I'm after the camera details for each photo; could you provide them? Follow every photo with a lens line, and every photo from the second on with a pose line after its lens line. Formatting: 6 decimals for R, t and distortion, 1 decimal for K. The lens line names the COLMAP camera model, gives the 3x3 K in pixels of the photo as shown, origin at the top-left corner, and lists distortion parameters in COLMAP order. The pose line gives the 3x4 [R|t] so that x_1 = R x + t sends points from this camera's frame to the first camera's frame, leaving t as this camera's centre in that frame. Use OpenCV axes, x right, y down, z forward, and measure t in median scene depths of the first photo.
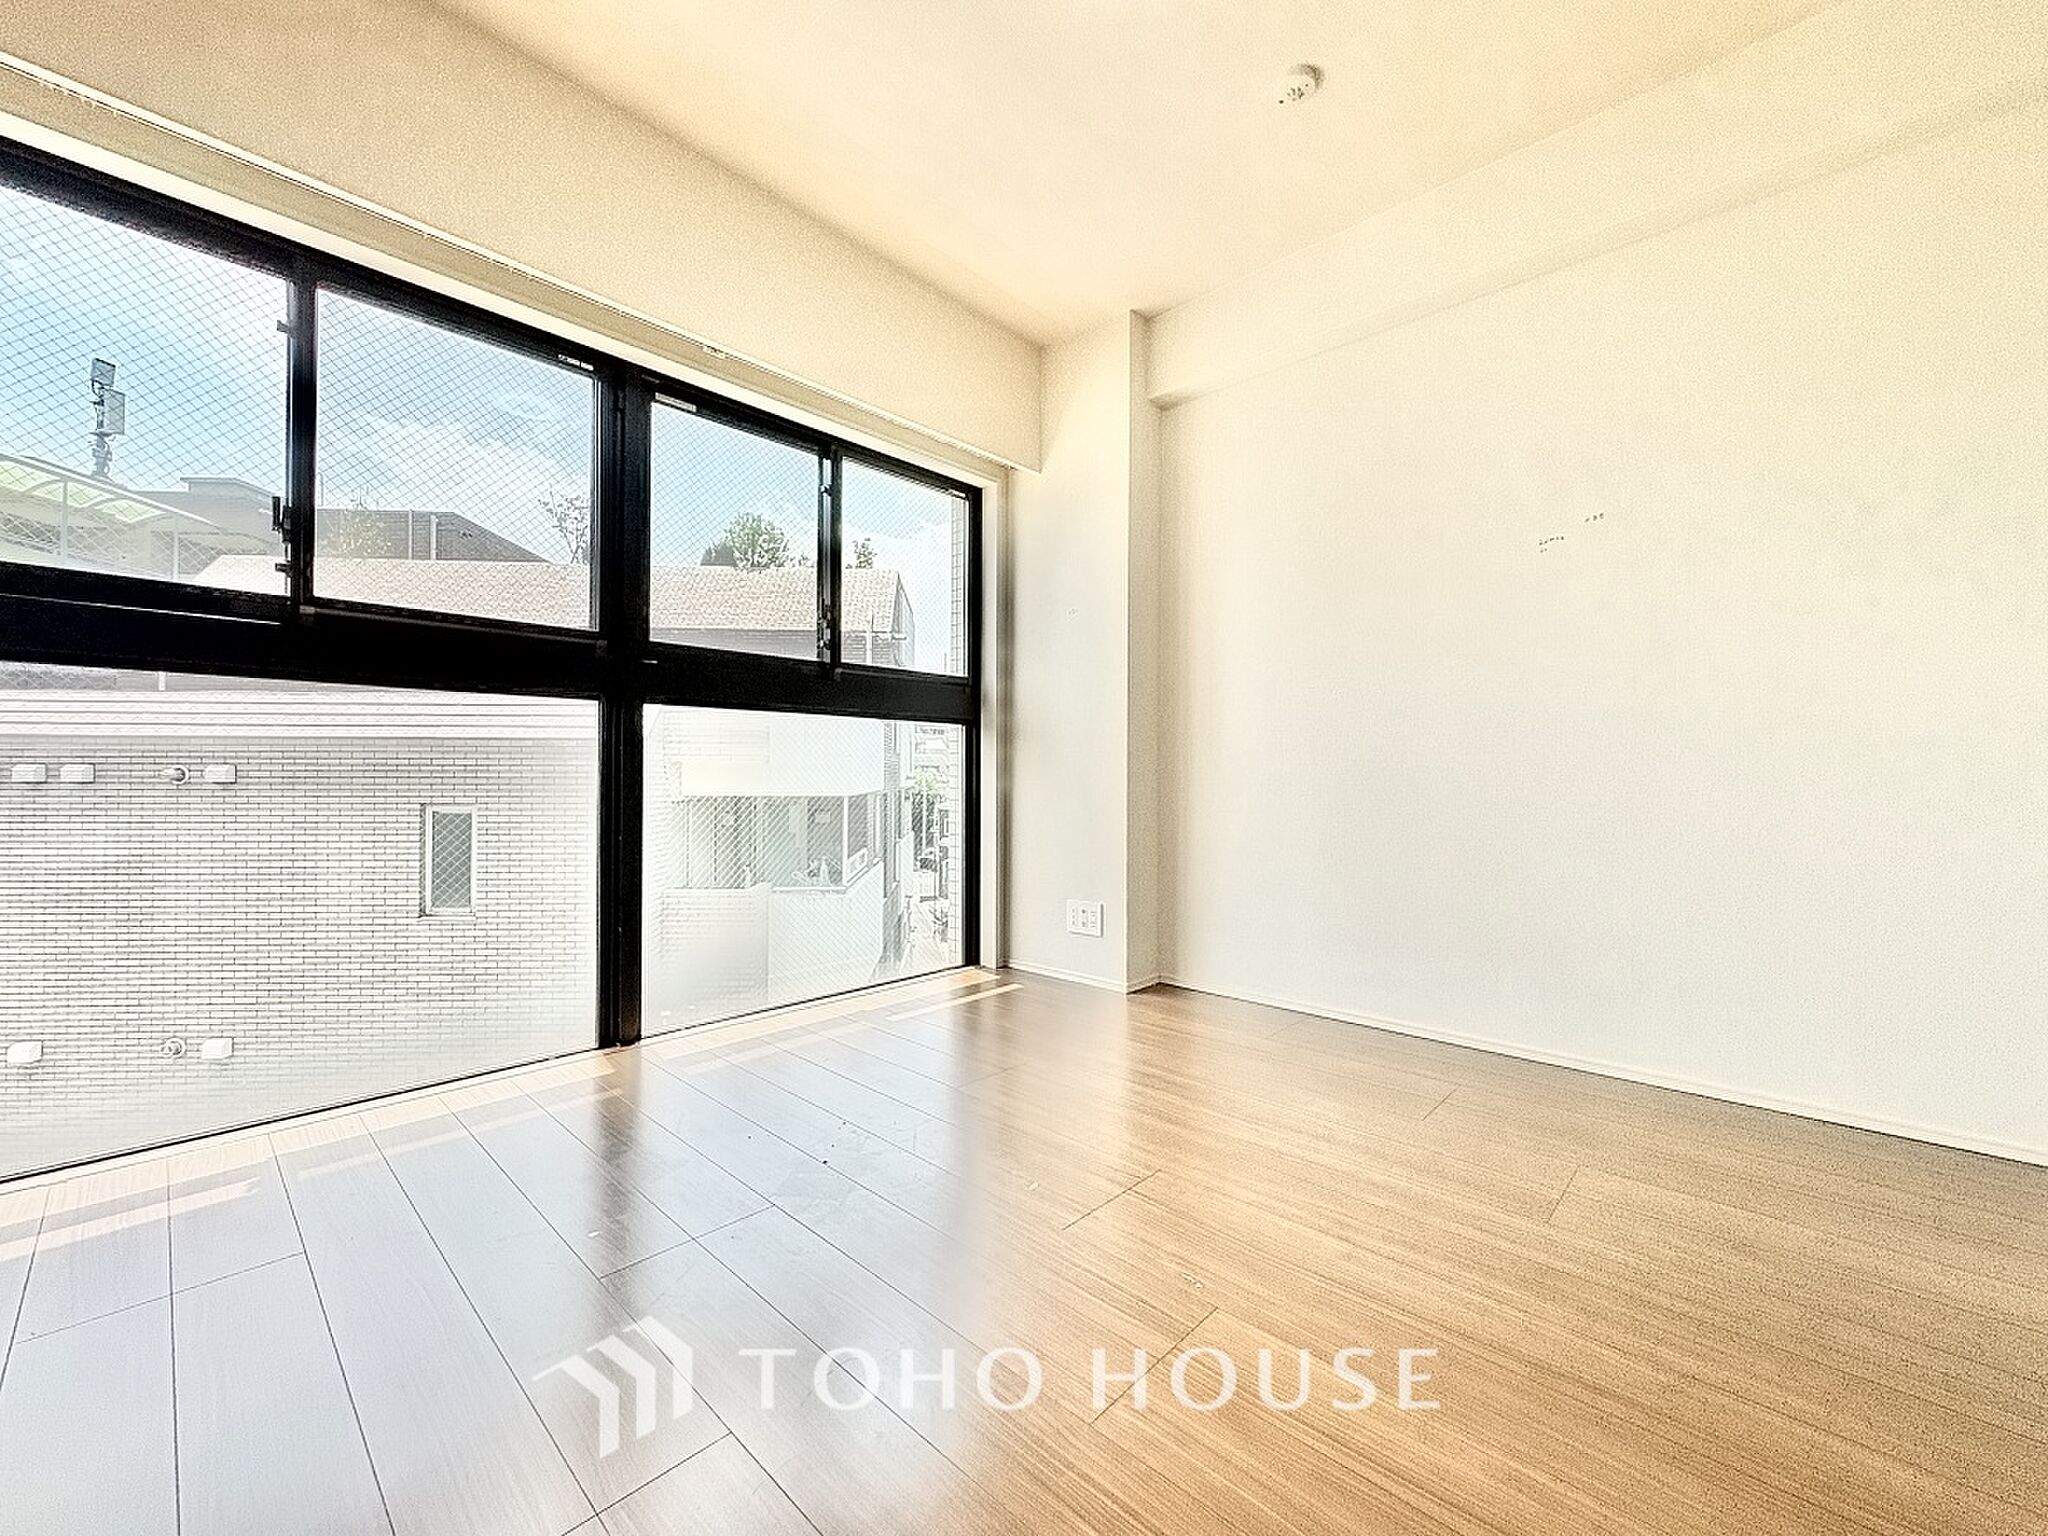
lens RADIAL K [[818.3, 0, 1025.9], [0, 818.3, 759.2], [0, 0, 1]] dist [-0.000789, -0.001283]
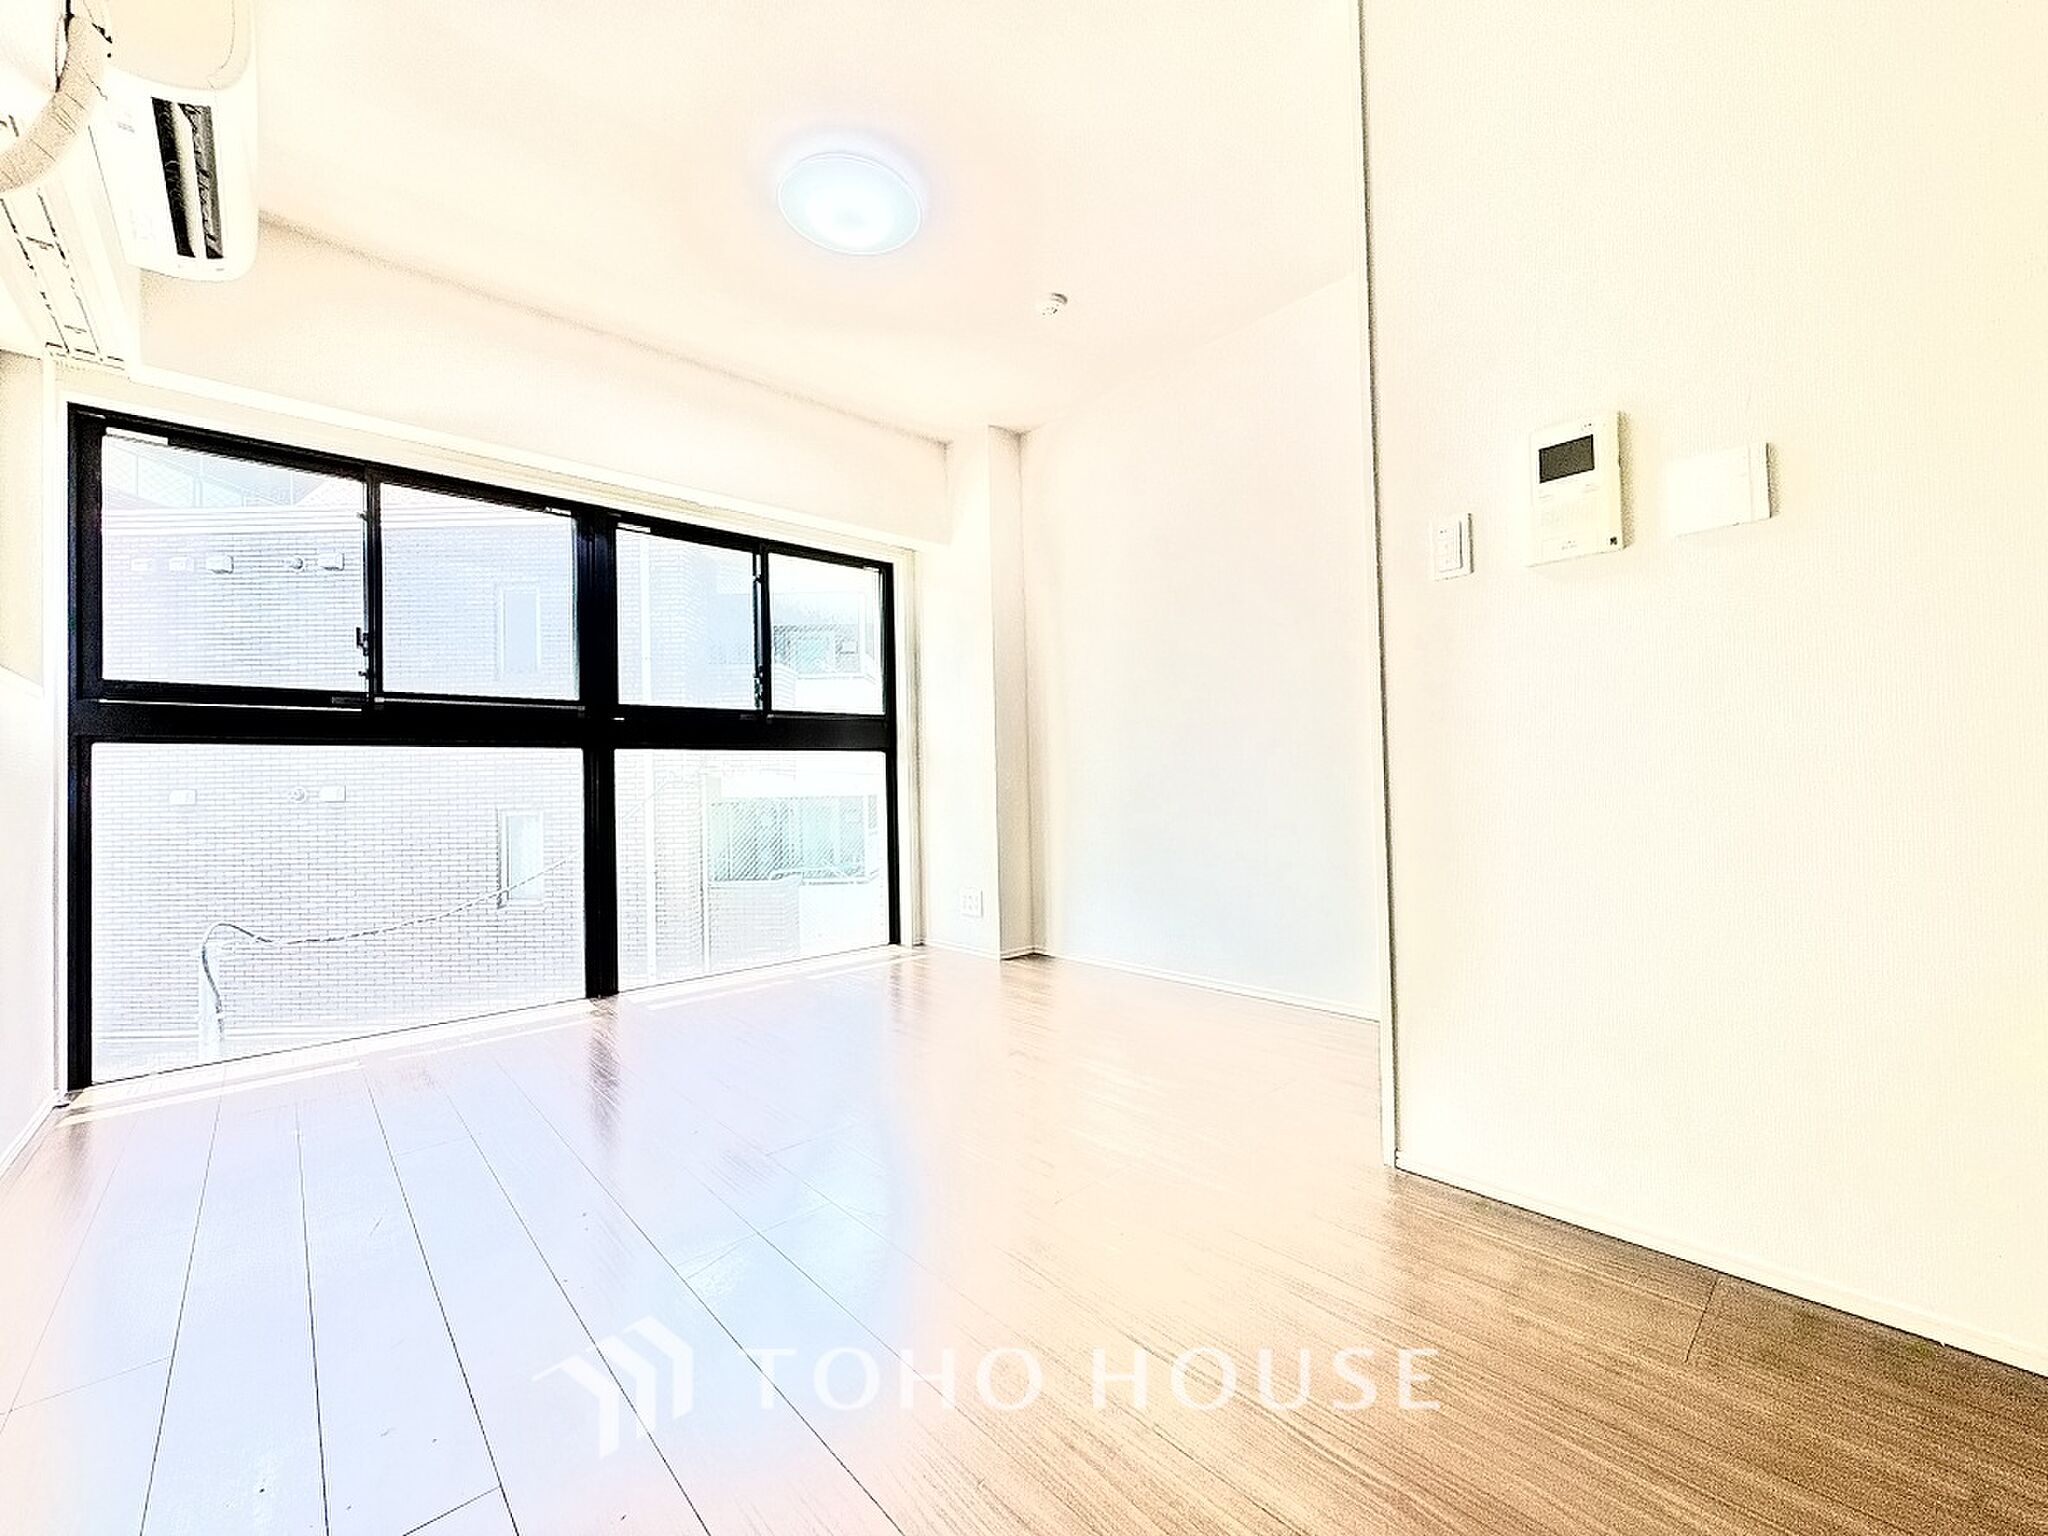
lens RADIAL K [[818.3, 0, 1030.3], [0, 818.3, 762.5], [0, 0, 1]] dist [-0.000789, -0.001283]
pose [[0.996746, -0.036020, -0.072107, 0.279804], [0.035148, 0.999293, -0.013329, -0.002323], [0.072537, 0.010751, 0.997308, -0.276368]]
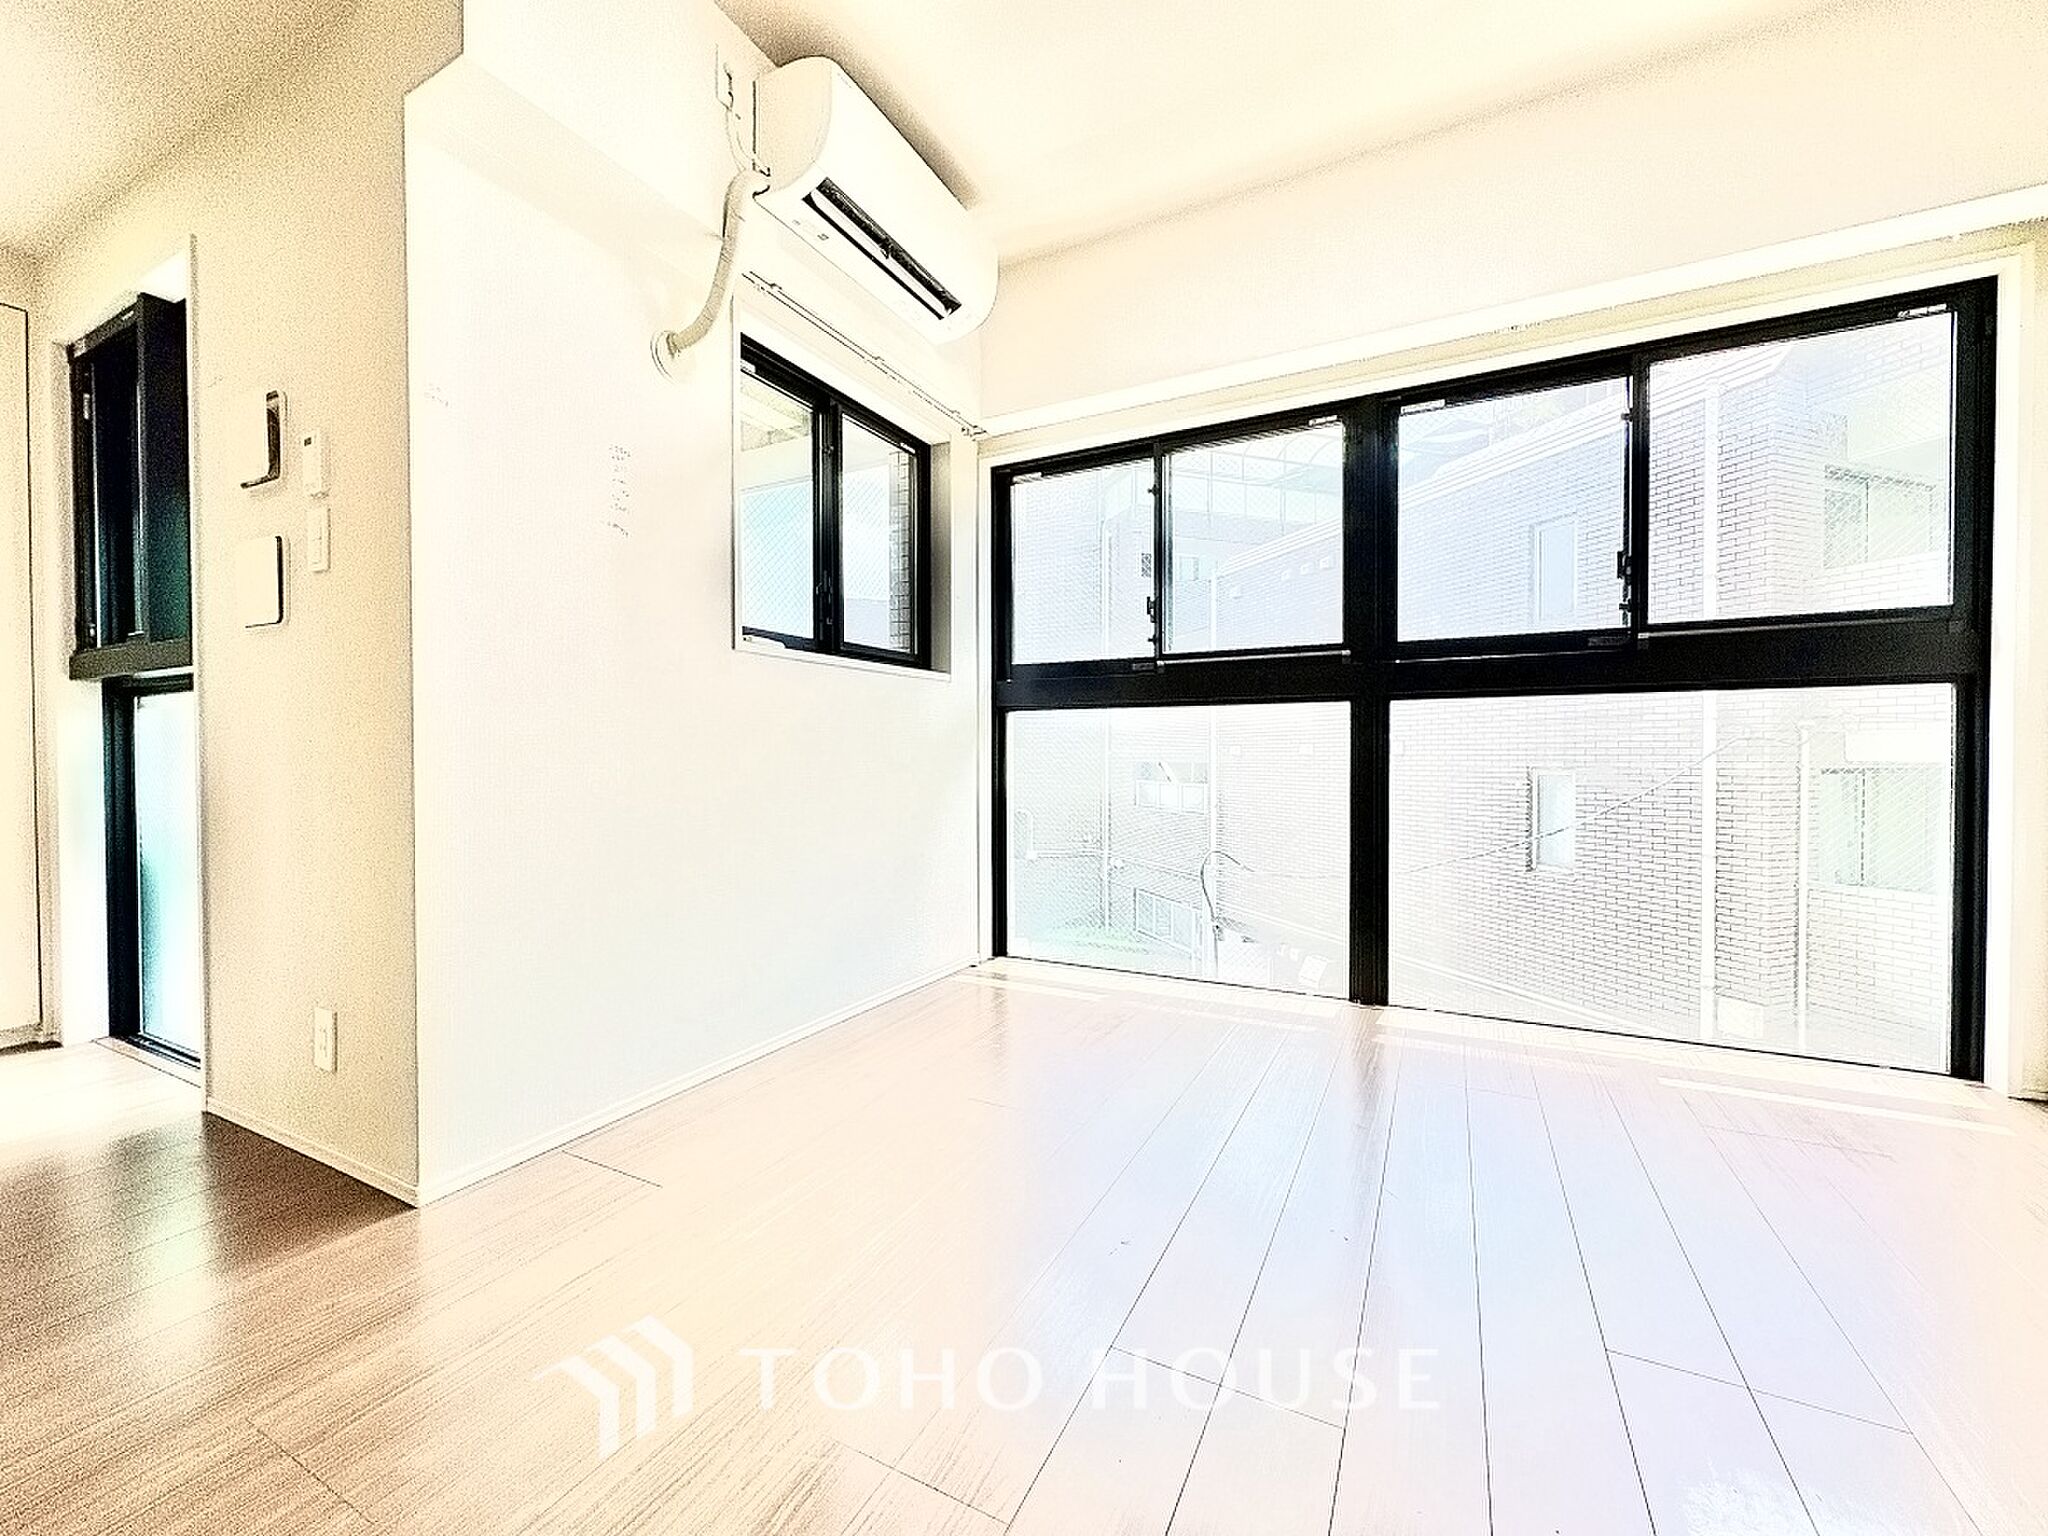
lens RADIAL K [[818.3, 0, 1018.1], [0, 818.3, 767.8], [0, 0, 1]] dist [-0.000789, -0.001283]
pose [[0.268481, 0.003127, -0.963280, 0.383060], [0.020511, 0.999749, 0.008963, 0.001472], [0.963067, -0.022164, 0.268350, 0.192070]]
